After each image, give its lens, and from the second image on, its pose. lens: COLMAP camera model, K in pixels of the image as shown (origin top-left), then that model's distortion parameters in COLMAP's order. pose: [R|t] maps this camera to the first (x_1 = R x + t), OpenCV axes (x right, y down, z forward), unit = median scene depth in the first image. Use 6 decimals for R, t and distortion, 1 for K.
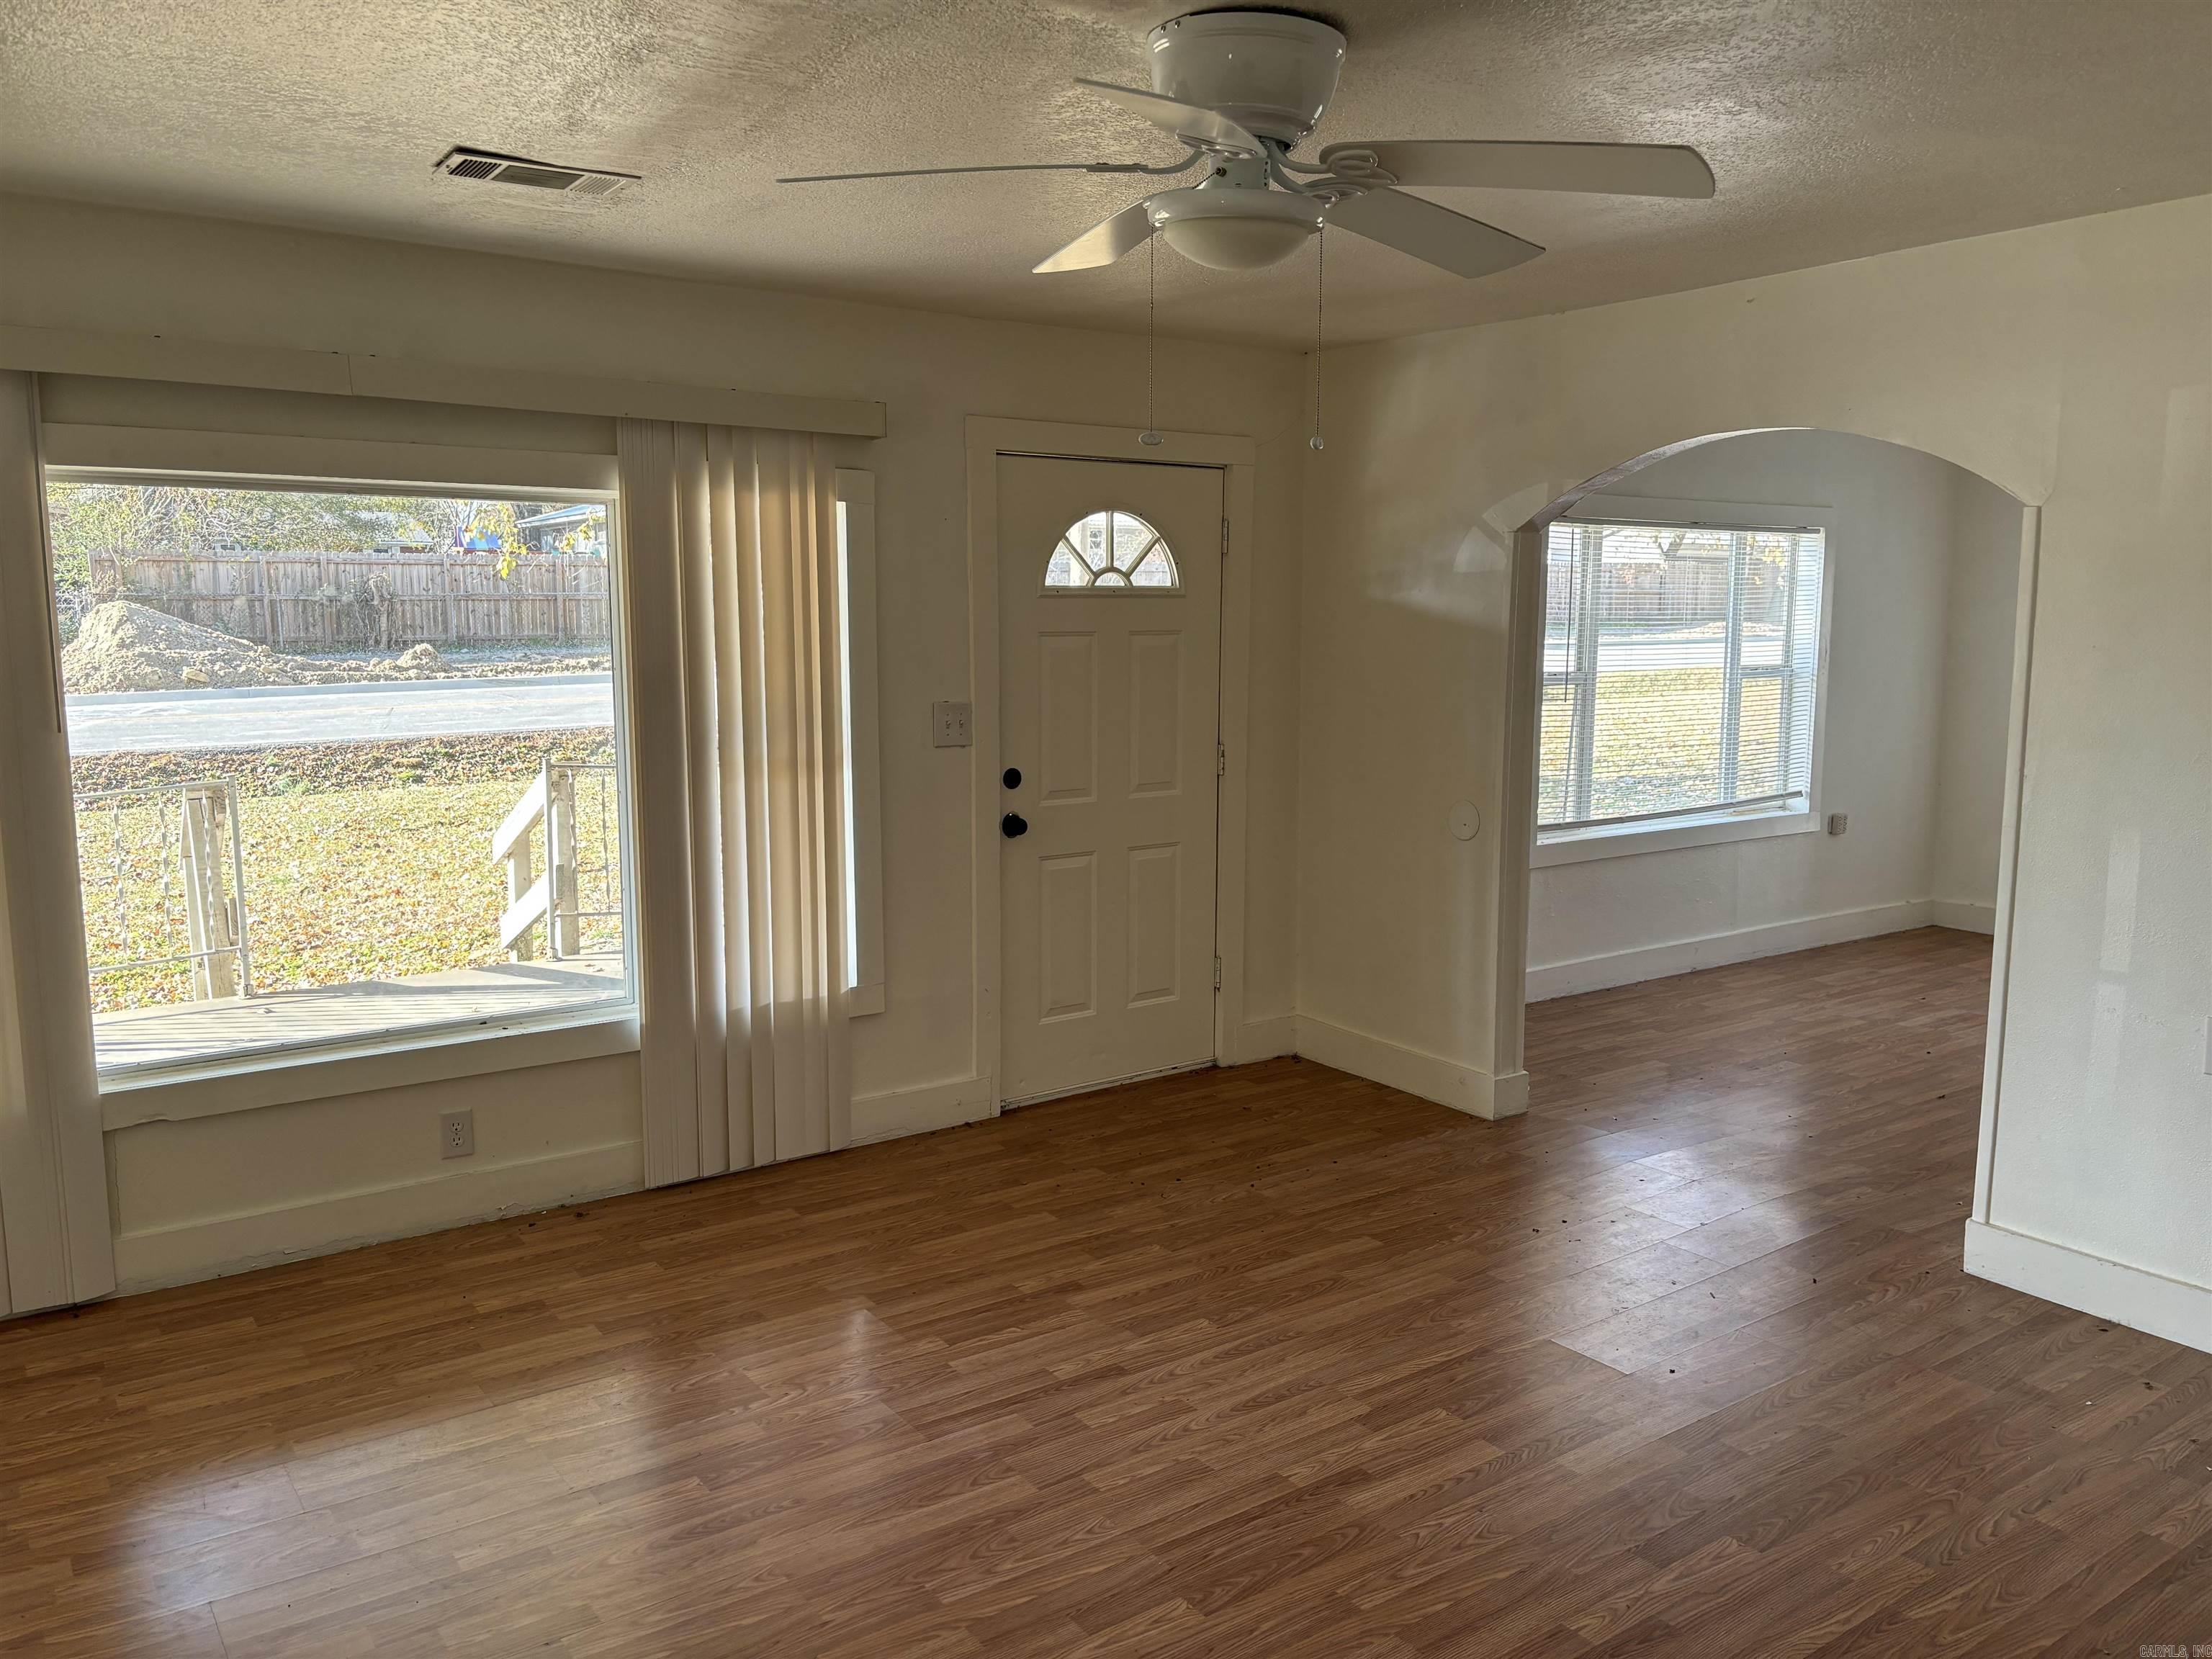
lens RADIAL K [[1656.6, 0, 1106.0], [0, 1656.6, 829.5], [0, 0, 1]] dist [0.056505, -0.061053]
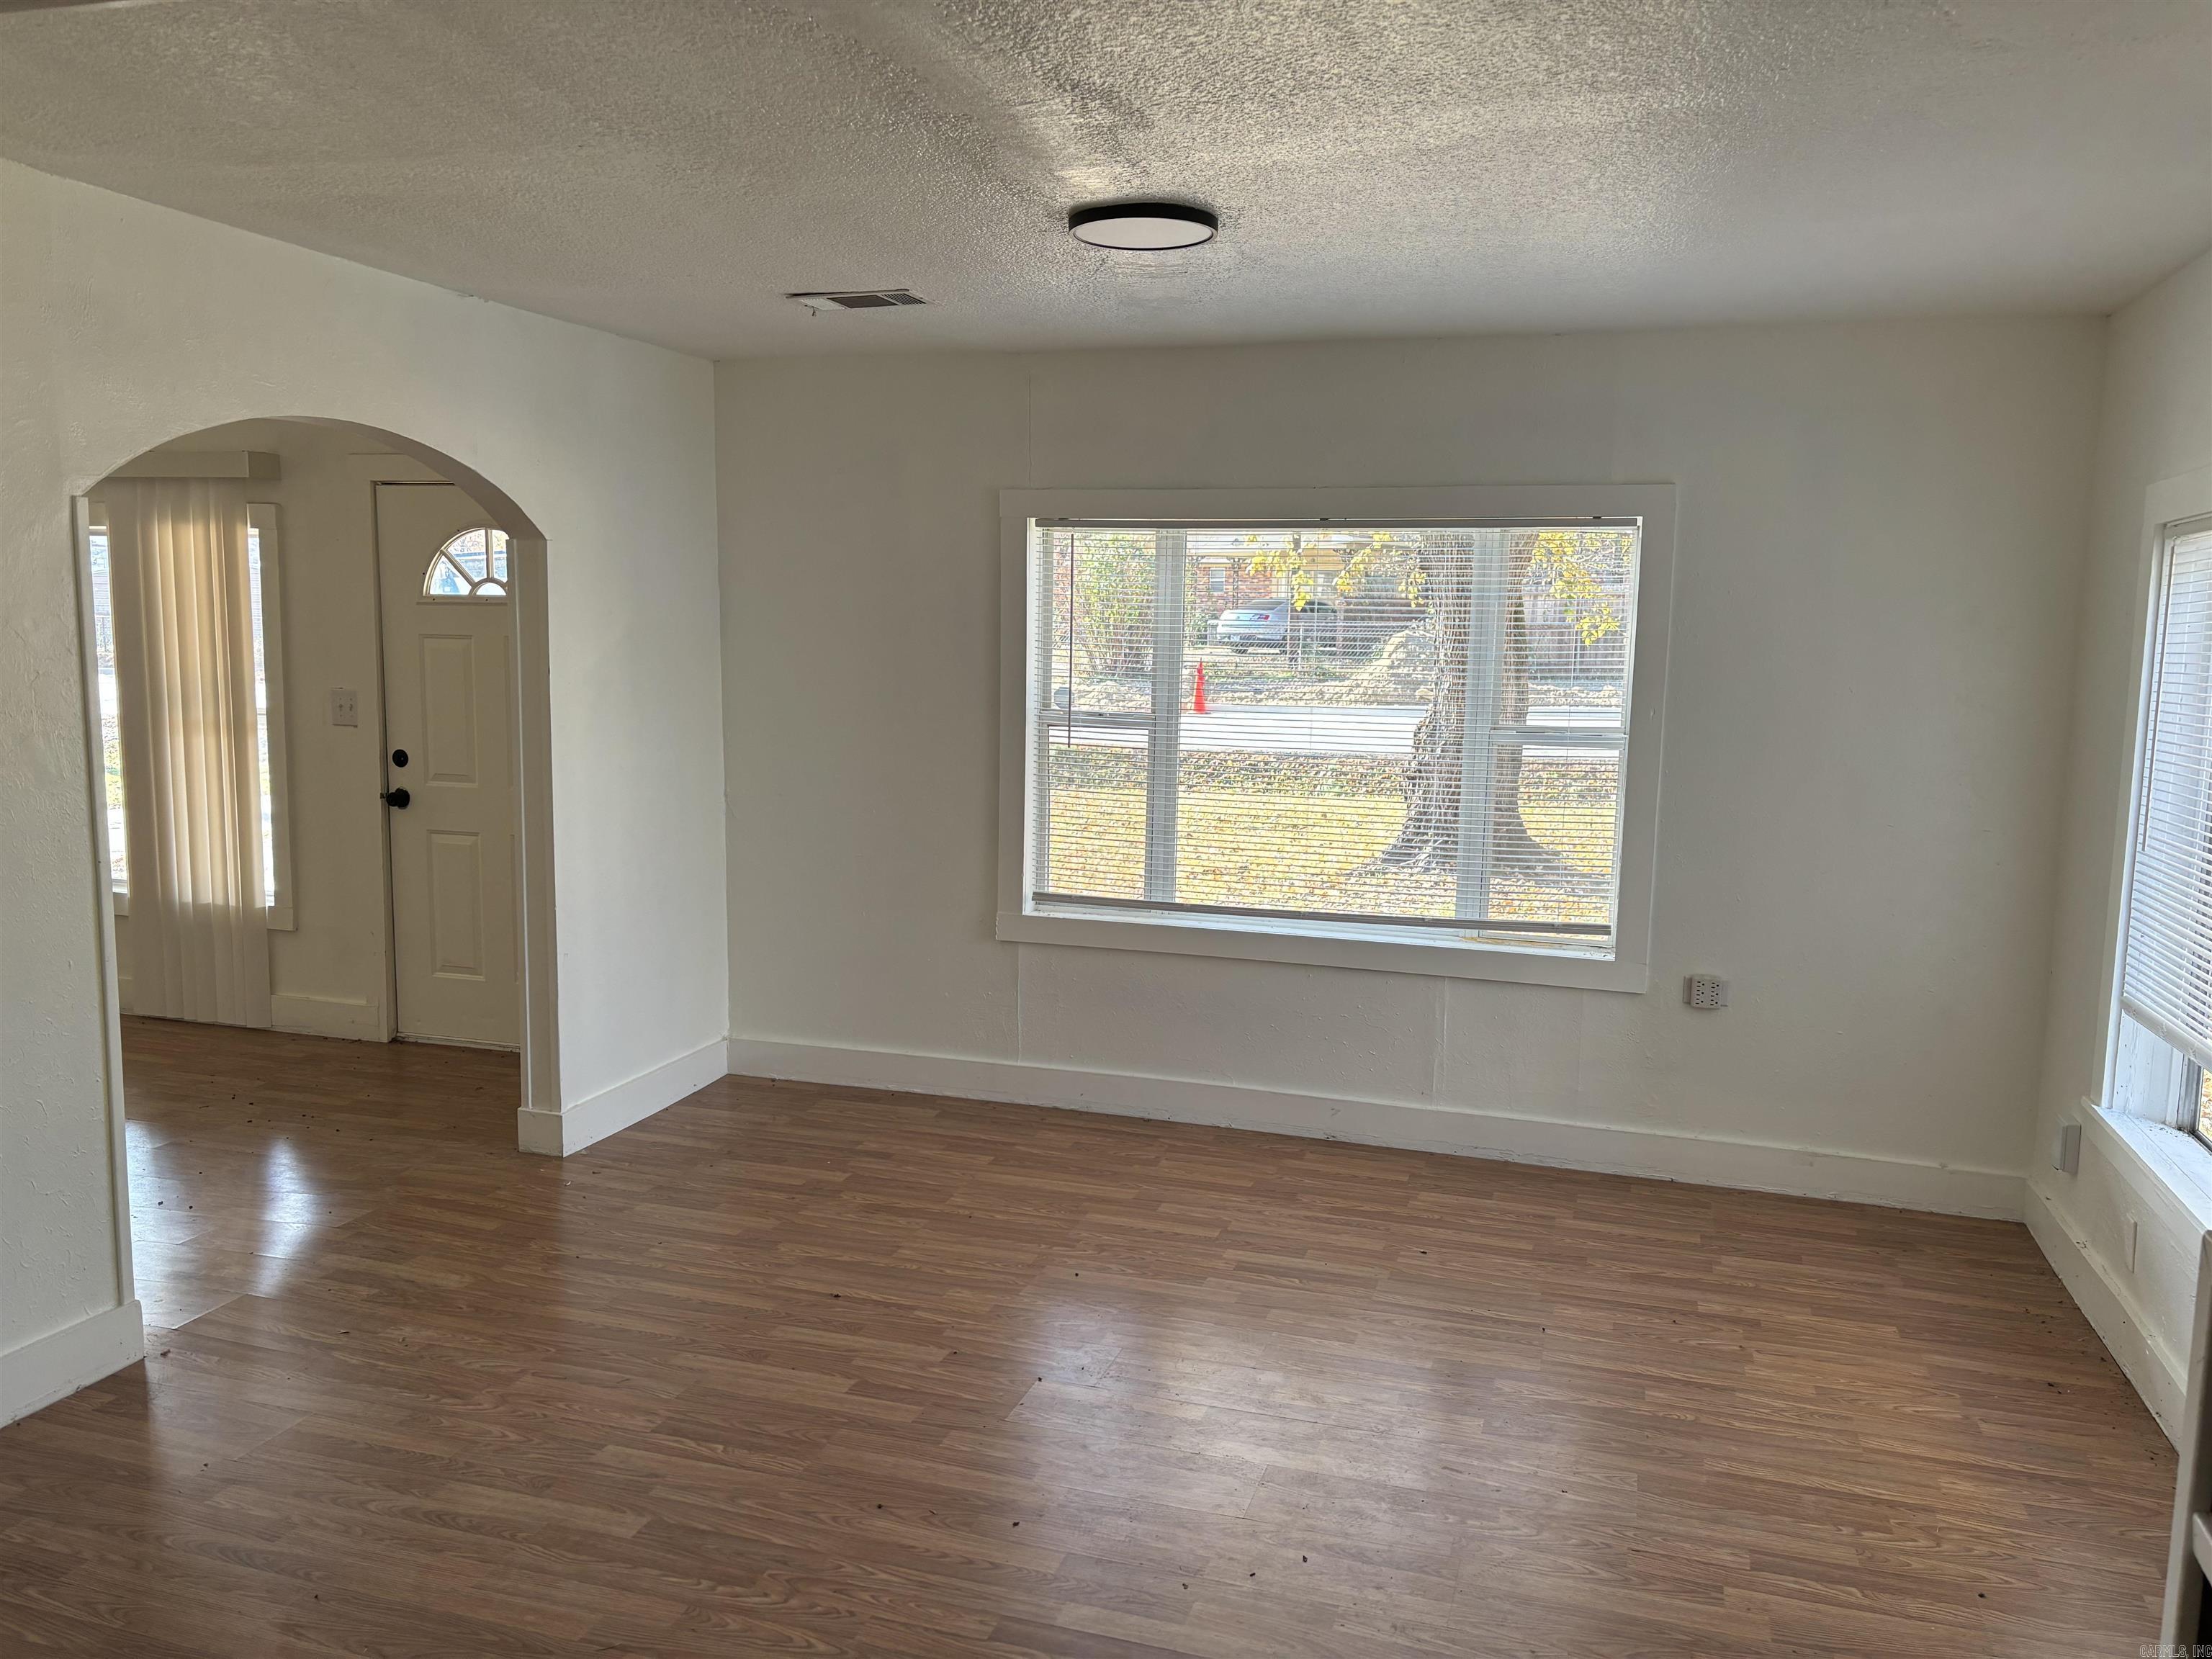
lens RADIAL K [[1656.6, 0, 1106.0], [0, 1656.6, 829.5], [0, 0, 1]] dist [0.056505, -0.061053]
pose [[0.609556, 0.108390, -0.785298, 1.157857], [-0.124892, 0.991368, 0.039890, -0.088322], [0.782843, 0.073762, 0.617831, 0.649919]]
